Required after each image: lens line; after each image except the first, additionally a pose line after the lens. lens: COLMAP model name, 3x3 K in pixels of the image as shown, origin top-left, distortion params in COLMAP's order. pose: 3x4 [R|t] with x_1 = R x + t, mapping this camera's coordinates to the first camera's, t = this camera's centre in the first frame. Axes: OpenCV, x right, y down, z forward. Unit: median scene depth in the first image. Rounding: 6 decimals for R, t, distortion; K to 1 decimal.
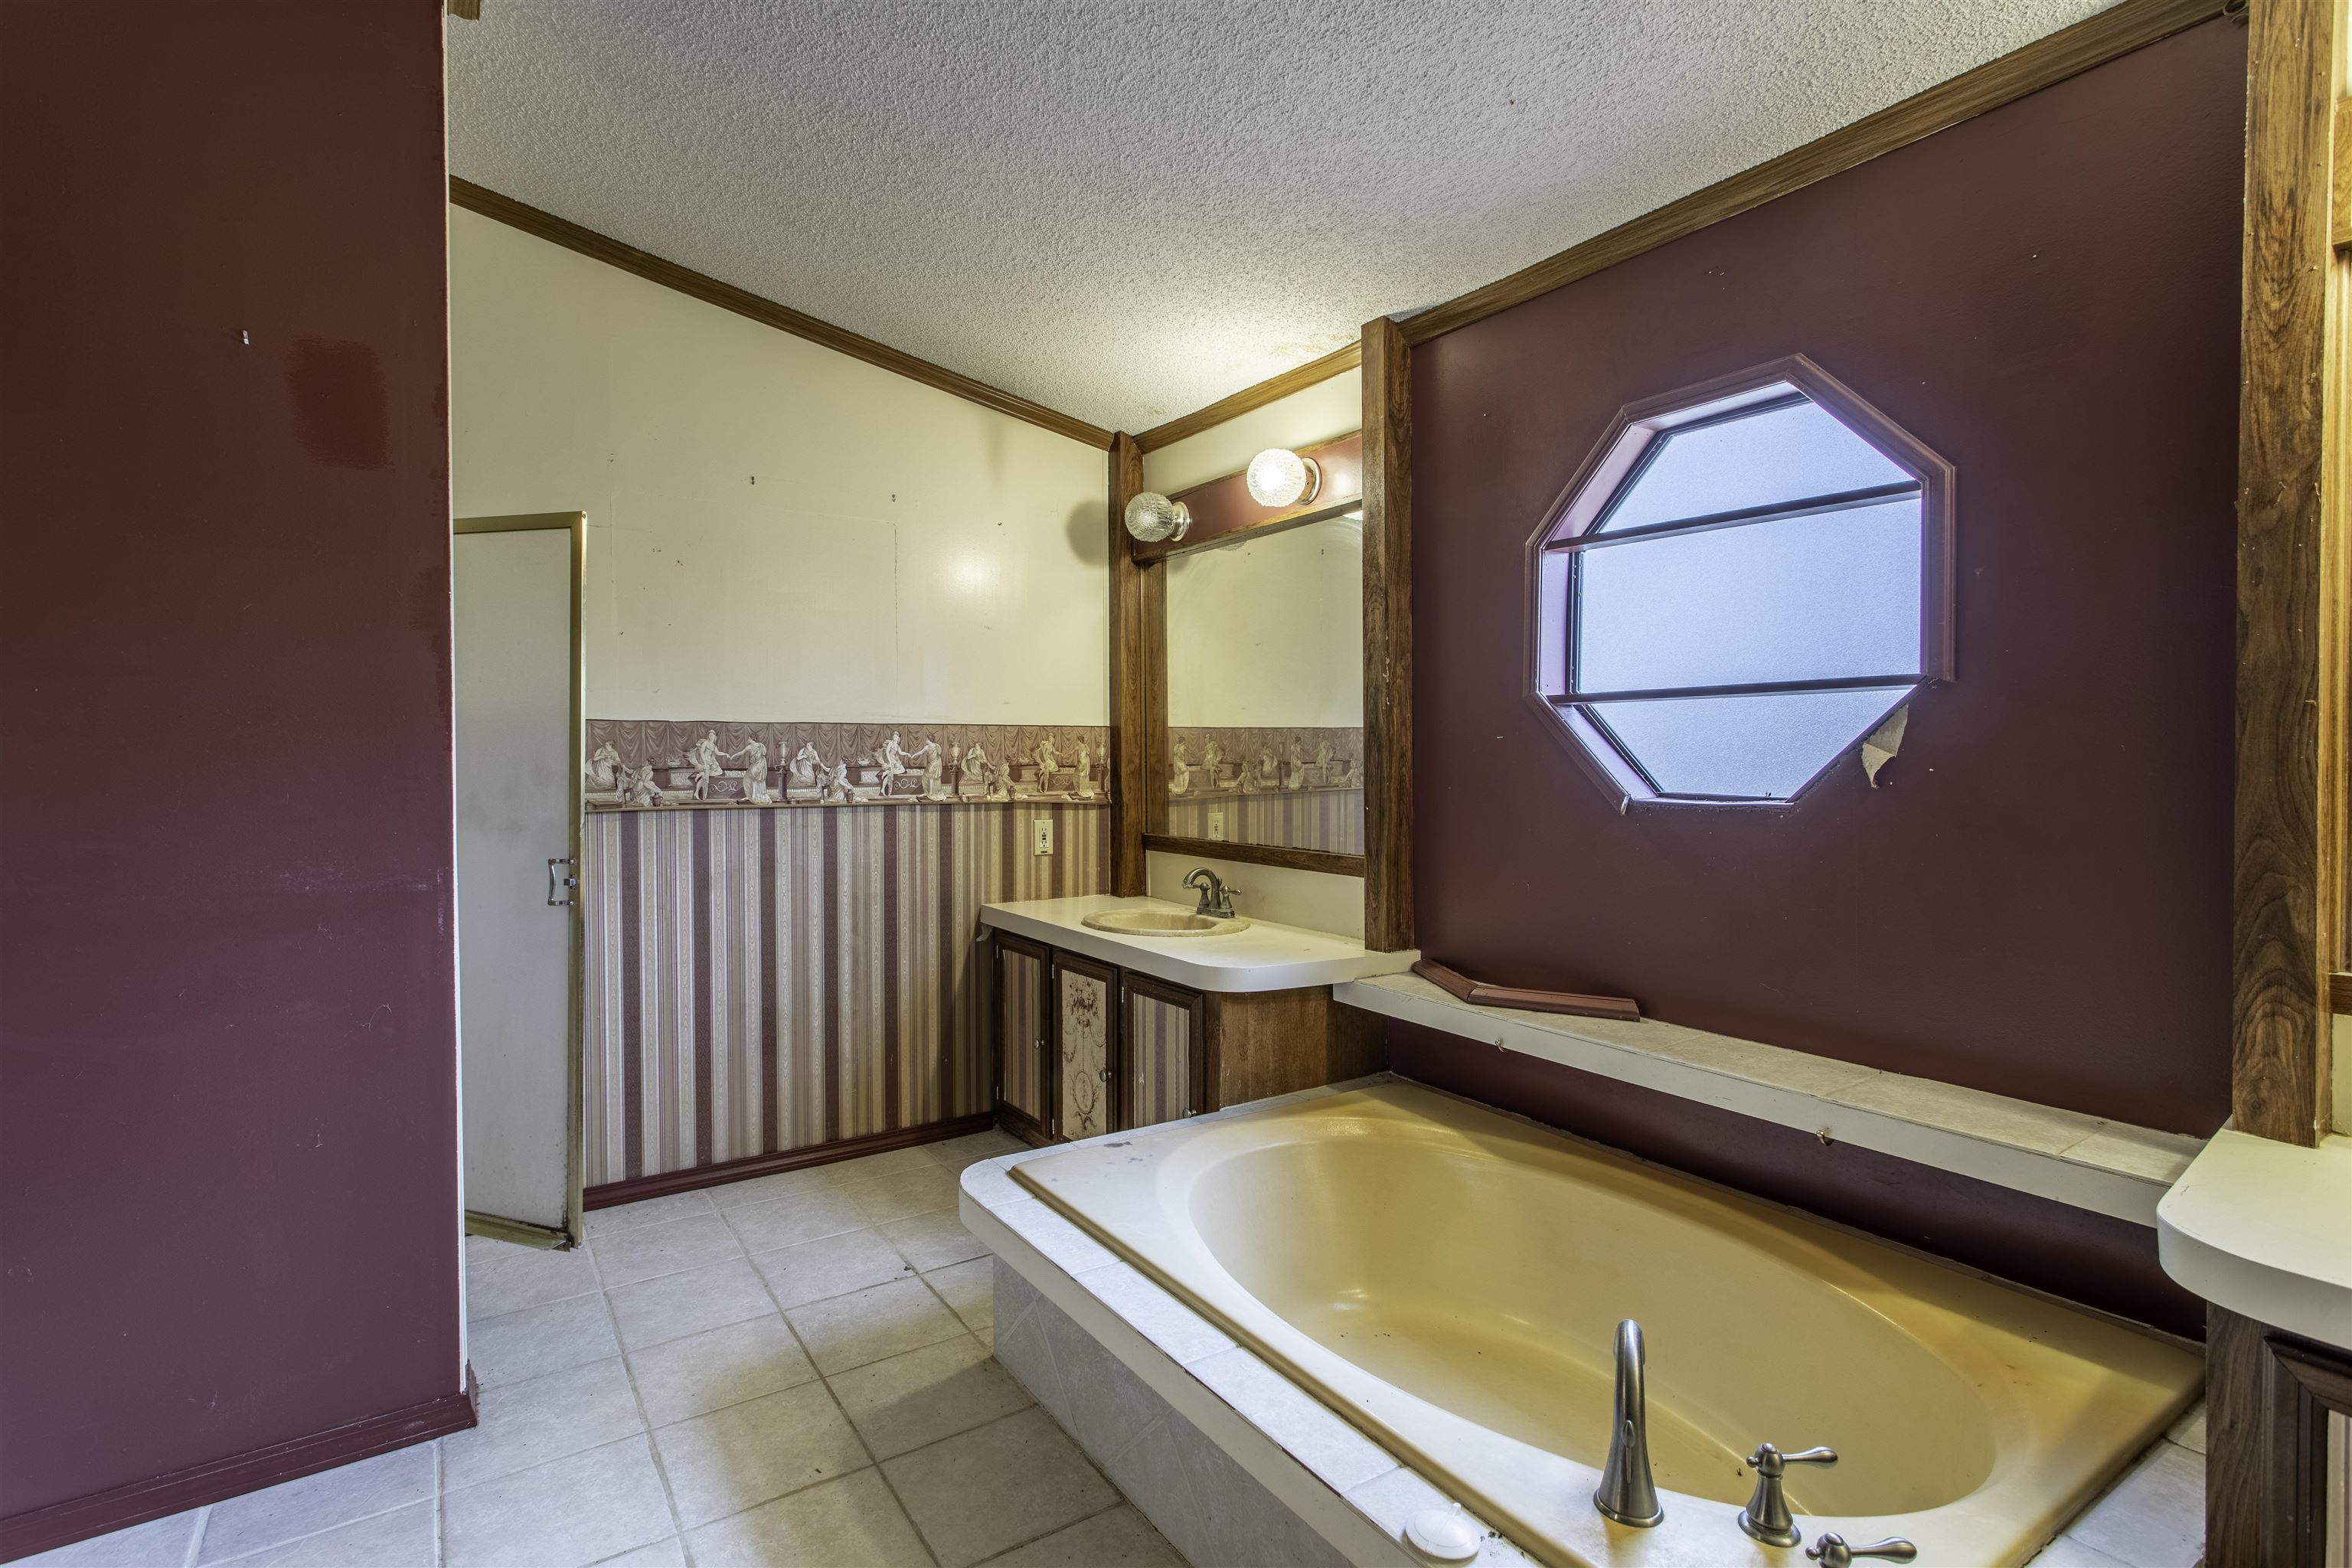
lens RADIAL K [[1128.5, 0, 1174.7], [0, 1128.5, 773.5], [0, 0, 1]] dist [-0.019677, 0.015638]
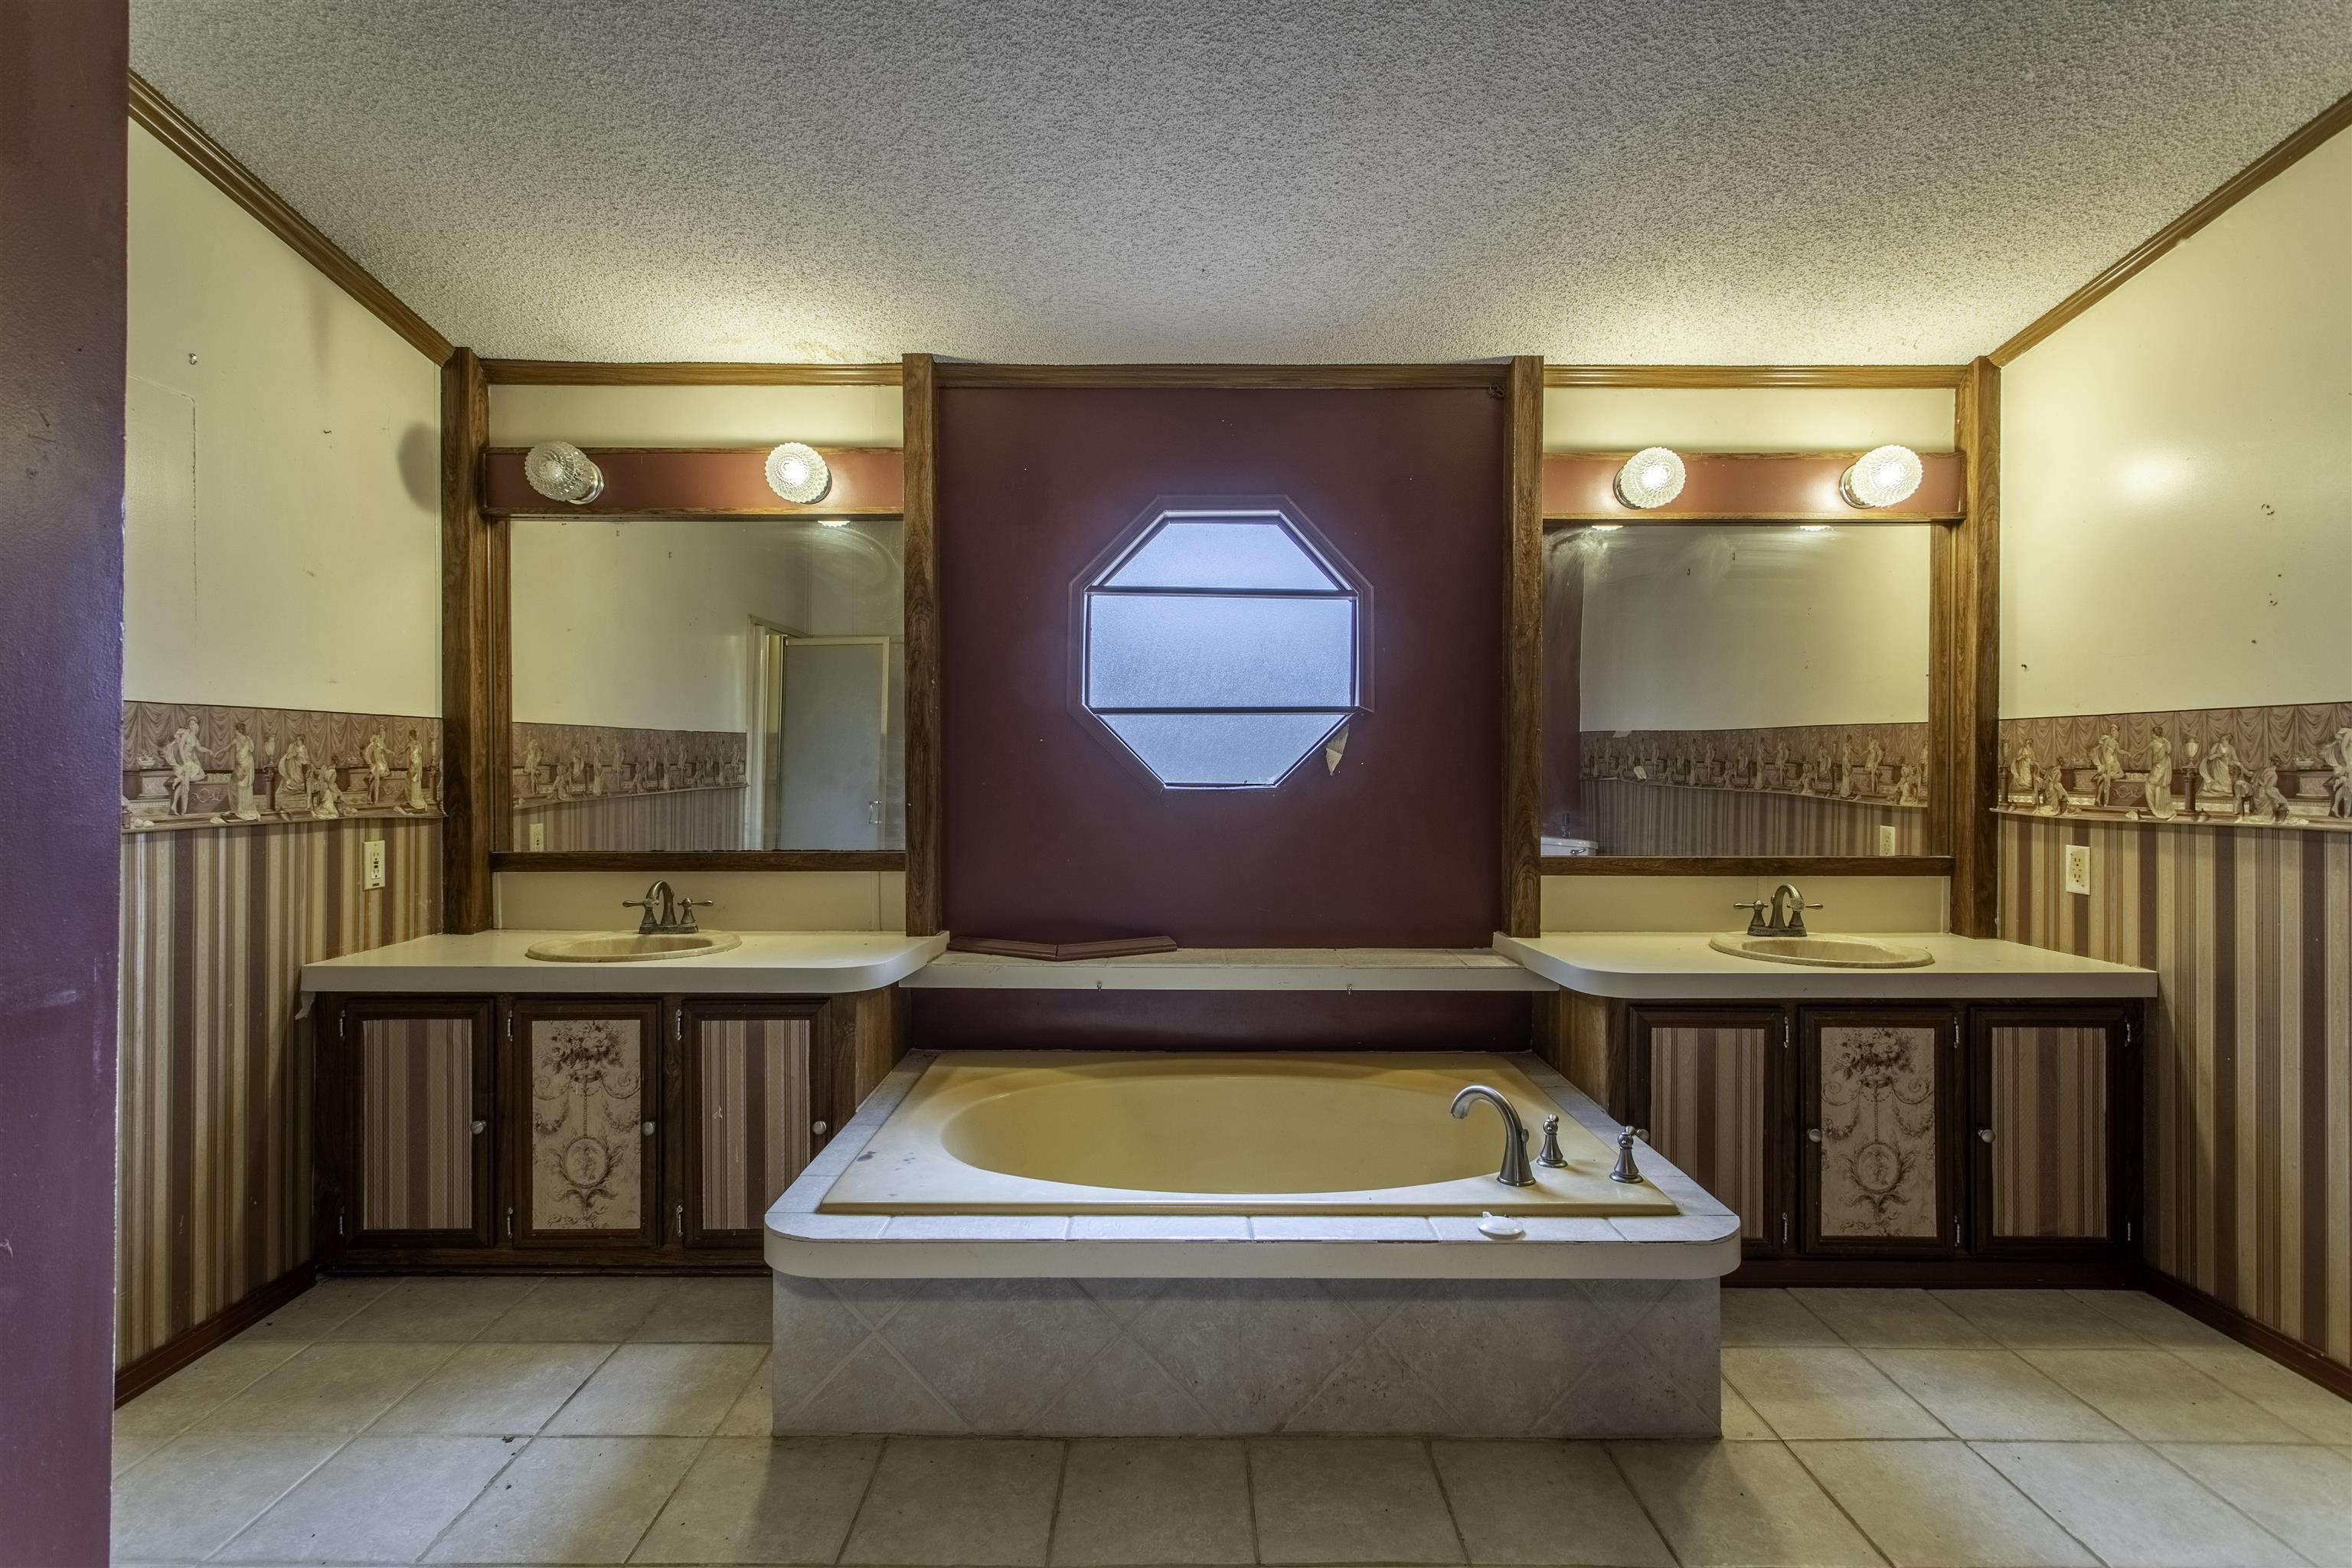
lens RADIAL K [[1119.3, 0, 1168.2], [0, 1119.3, 769.4], [0, 0, 1]] dist [-0.000196, 0.000636]
pose [[0.550169, -0.006219, 0.835030, -0.479818], [0.013595, 0.999906, -0.001510, 0.002022], [-0.834943, 0.012183, 0.550202, 0.171146]]
